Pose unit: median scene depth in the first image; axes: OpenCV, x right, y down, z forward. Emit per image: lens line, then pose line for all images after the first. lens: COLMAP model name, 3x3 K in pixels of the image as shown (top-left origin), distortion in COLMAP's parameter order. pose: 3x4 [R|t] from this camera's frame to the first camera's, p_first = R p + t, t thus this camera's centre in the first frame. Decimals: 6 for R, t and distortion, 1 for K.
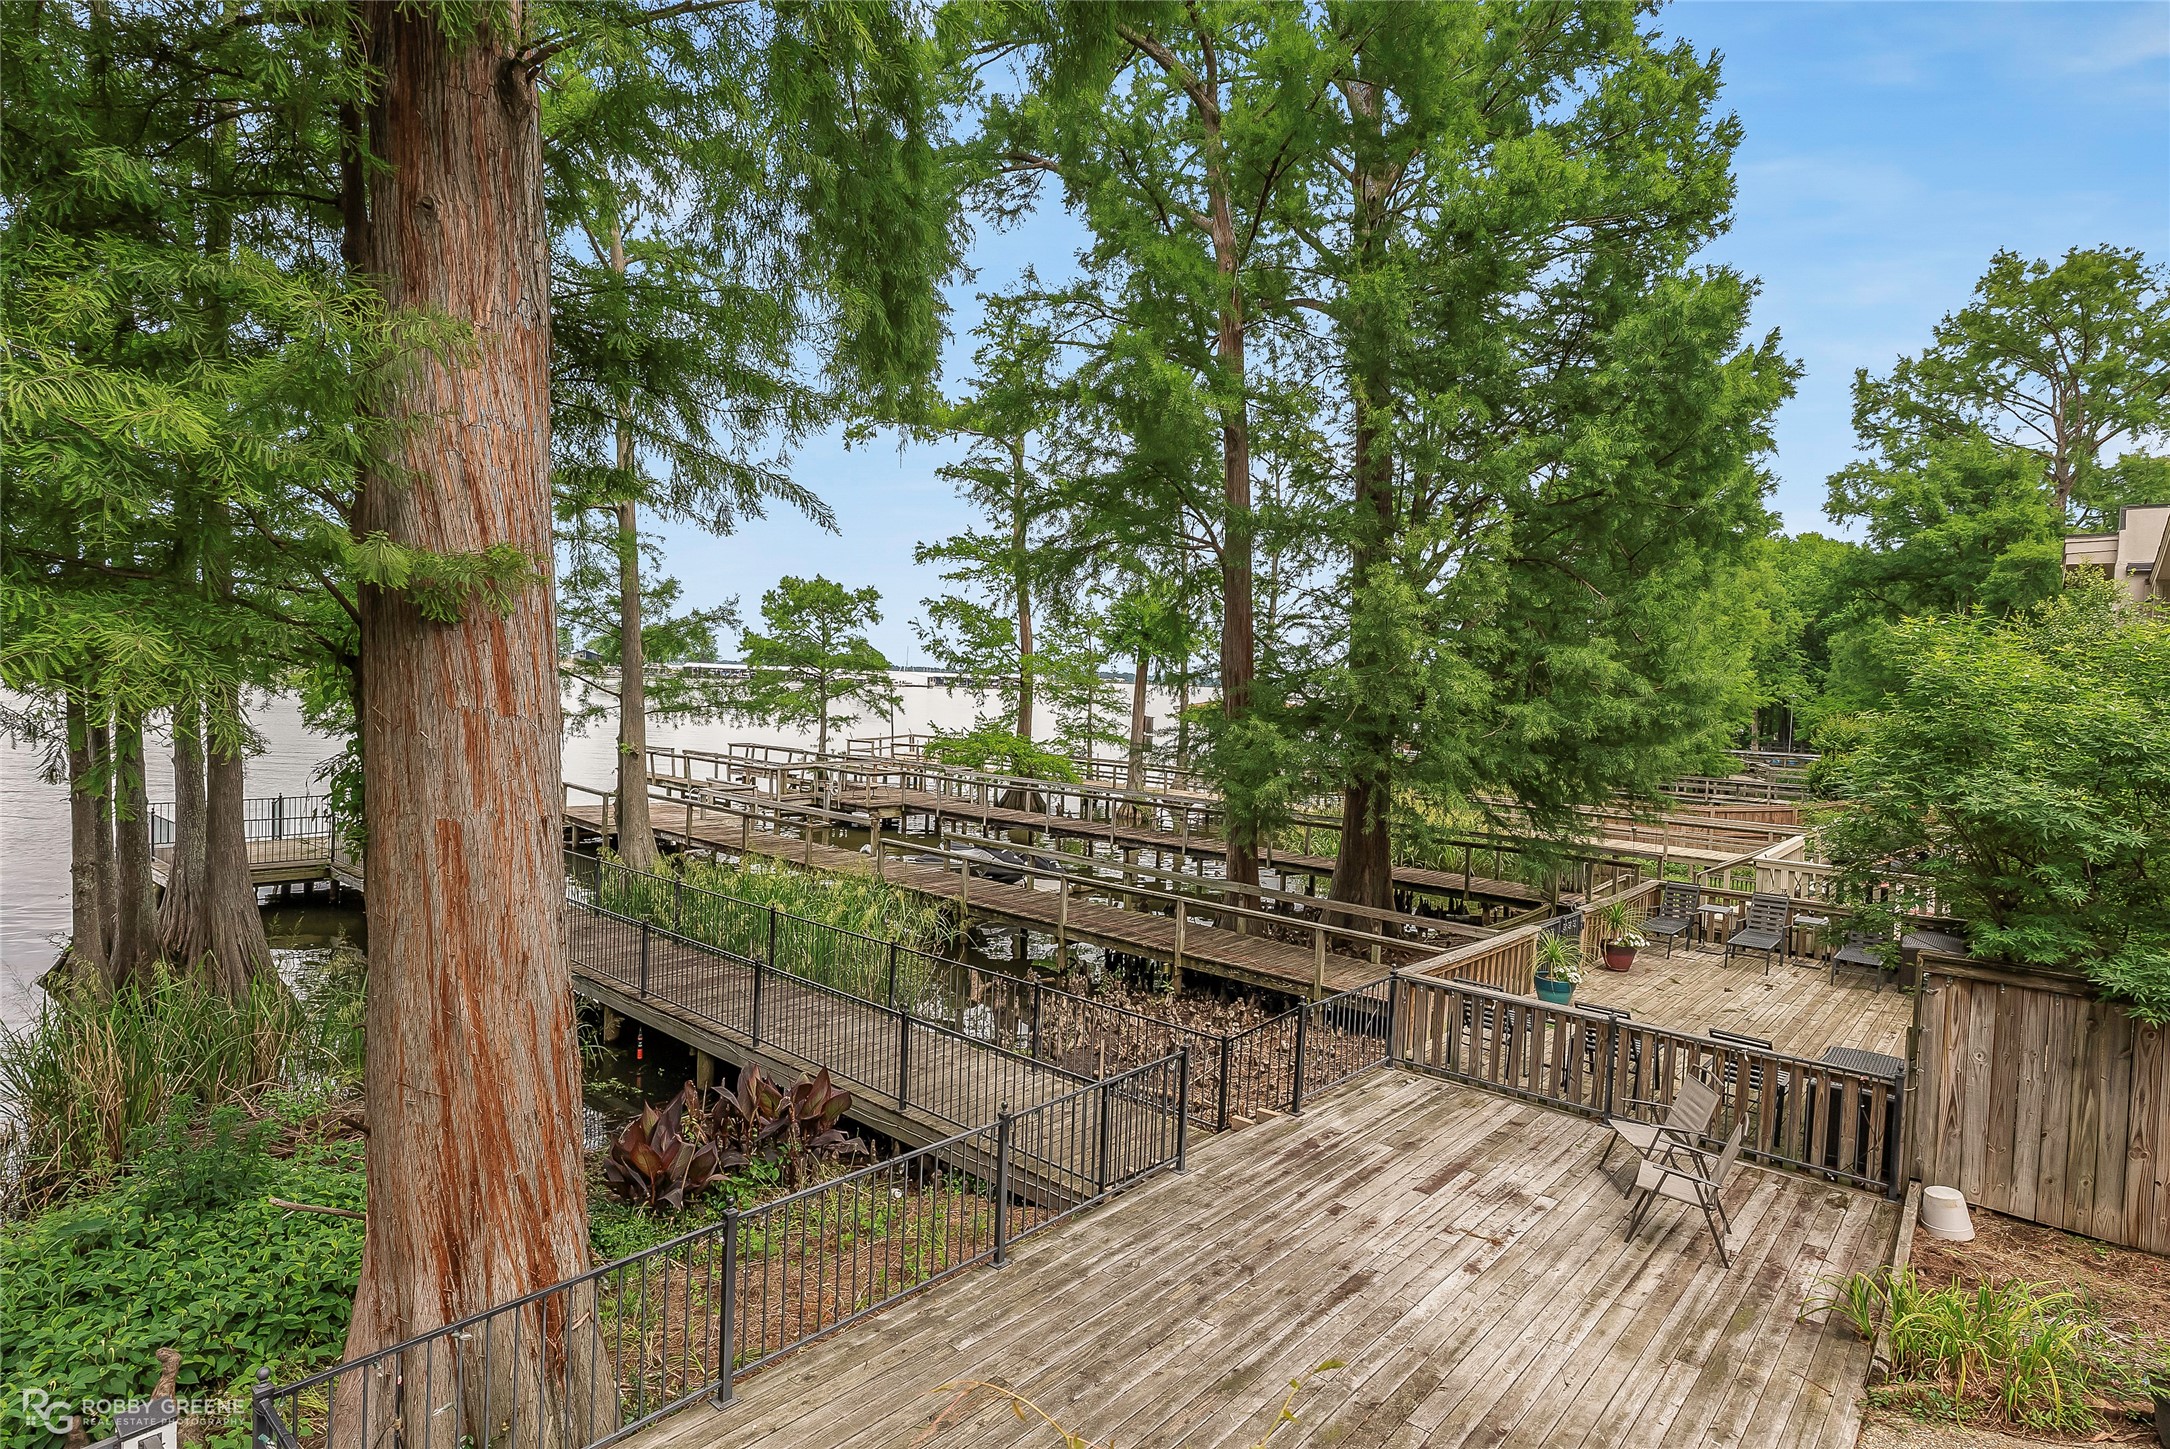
lens RADIAL K [[1139.8, 0, 1102.6], [0, 1139.8, 714.5], [0, 0, 1]] dist [-0.003191, -0.000131]
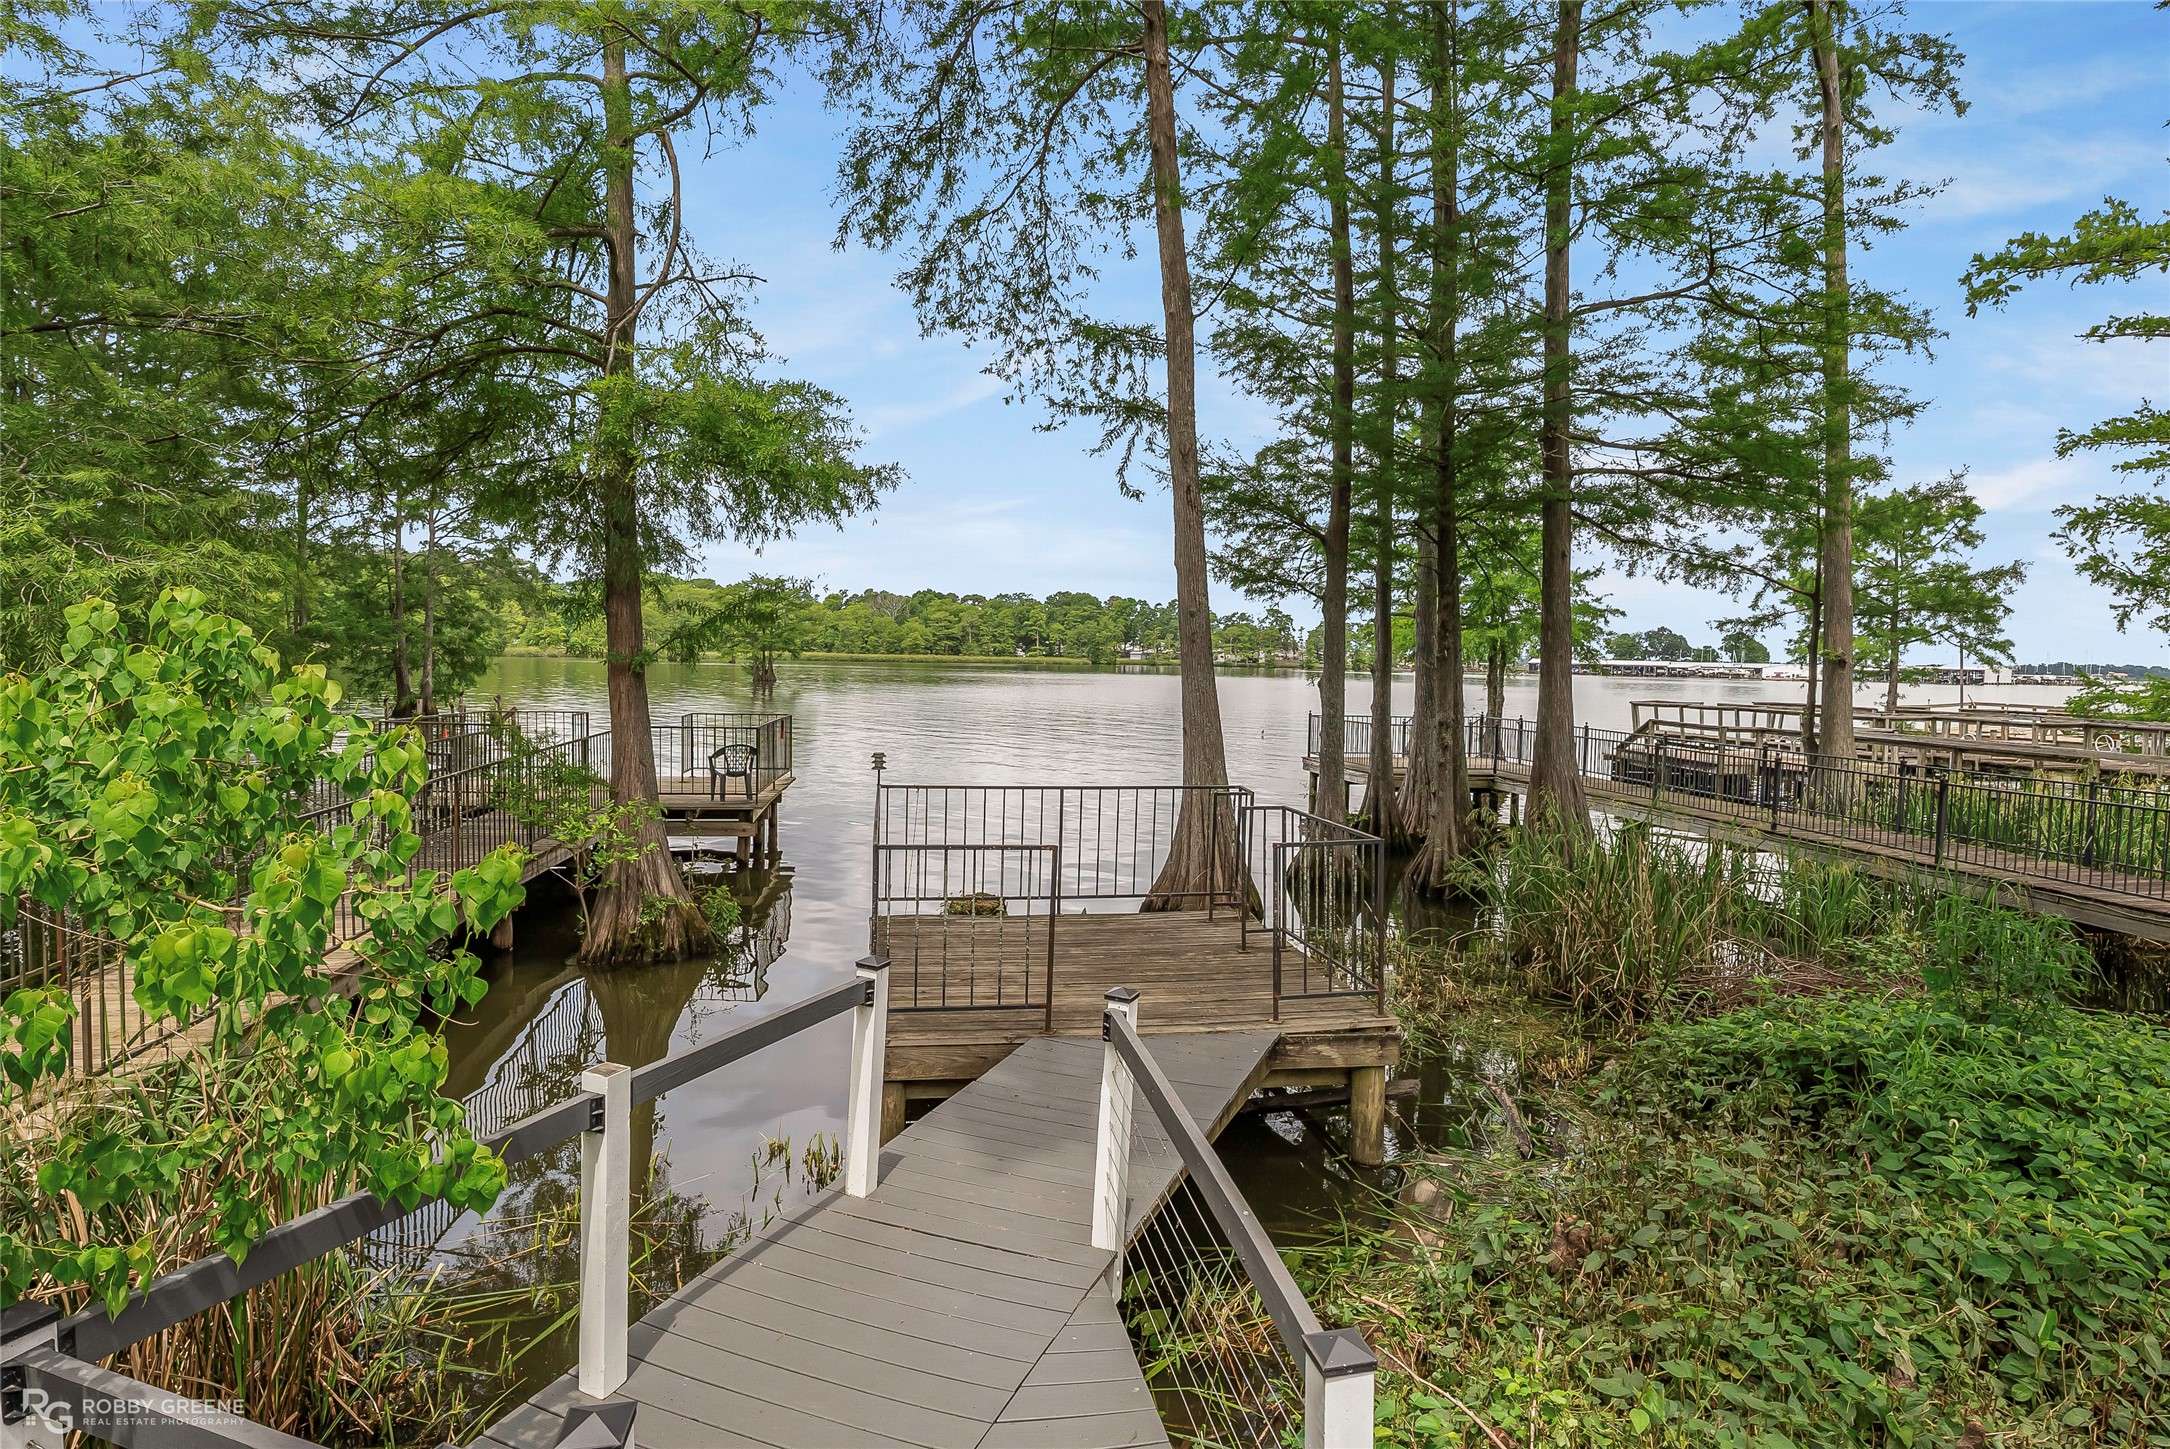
lens RADIAL K [[1206.7, 0, 1101.3], [0, 1206.7, 714.0], [0, 0, 1]] dist [-0.001573, 0.000689]
pose [[0.762336, 0.013075, -0.647049, -0.131976], [-0.010340, 0.999914, 0.008024, 0.037386], [0.647098, 0.000574, 0.762406, -0.012757]]
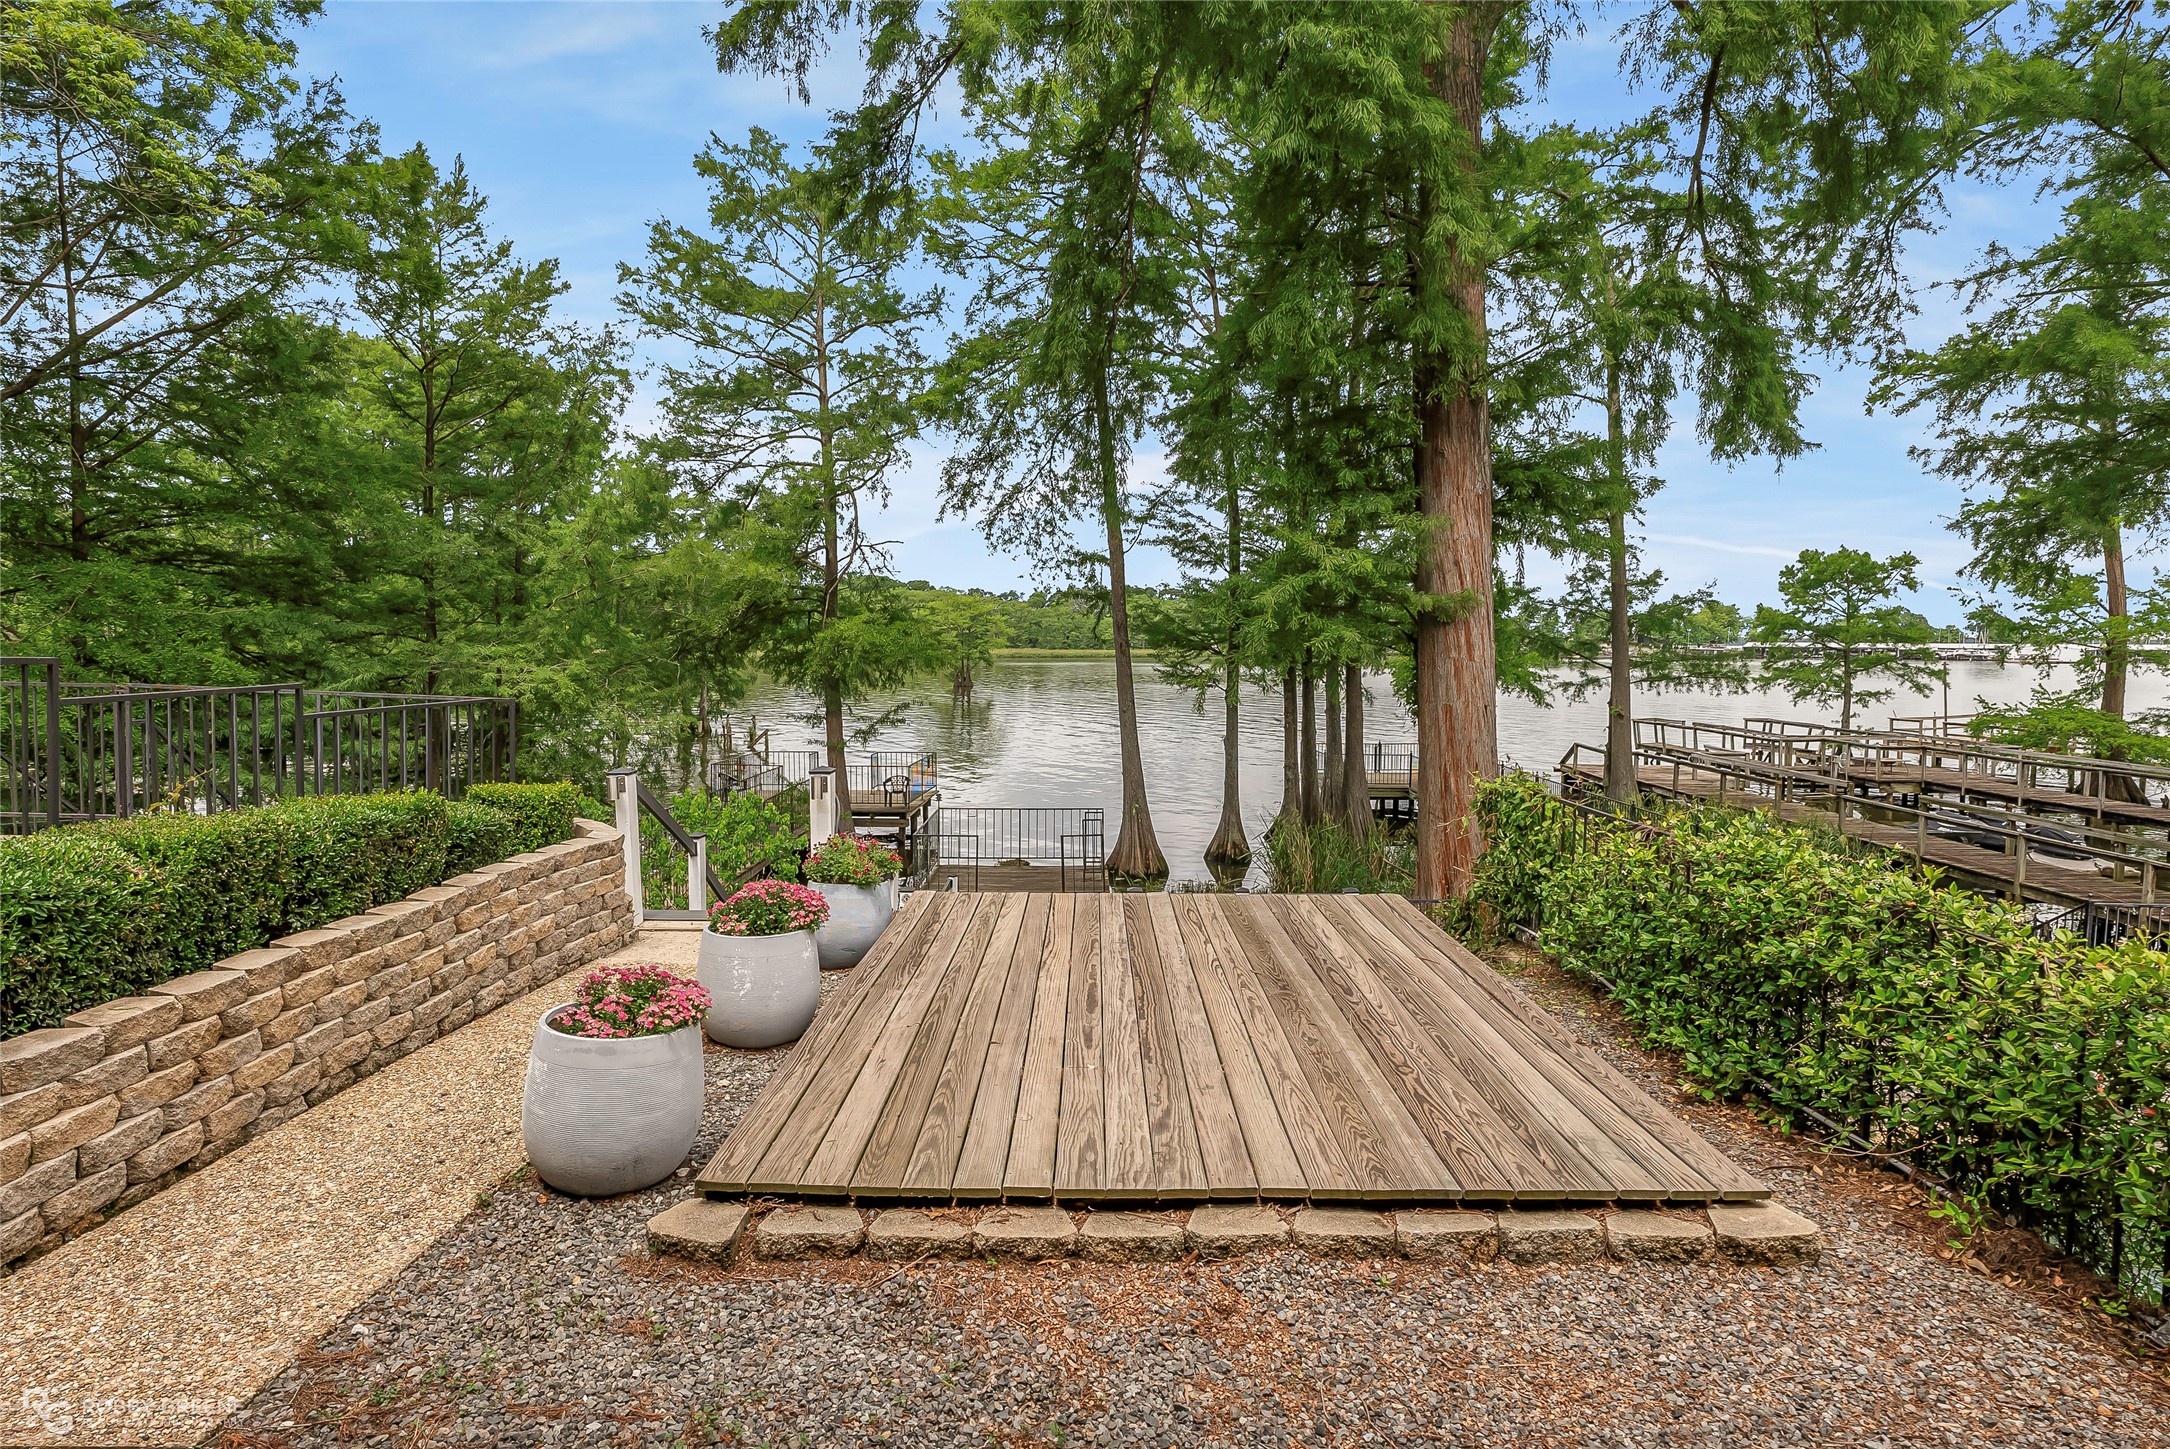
lens RADIAL K [[1139.8, 0, 1104.0], [0, 1139.8, 716.0], [0, 0, 1]] dist [-0.003191, -0.000131]
pose [[0.652552, 0.013934, -0.757616, 0.083297], [-0.001819, 0.999857, 0.016822, 0.008360], [0.757742, -0.009599, 0.652484, -0.120772]]
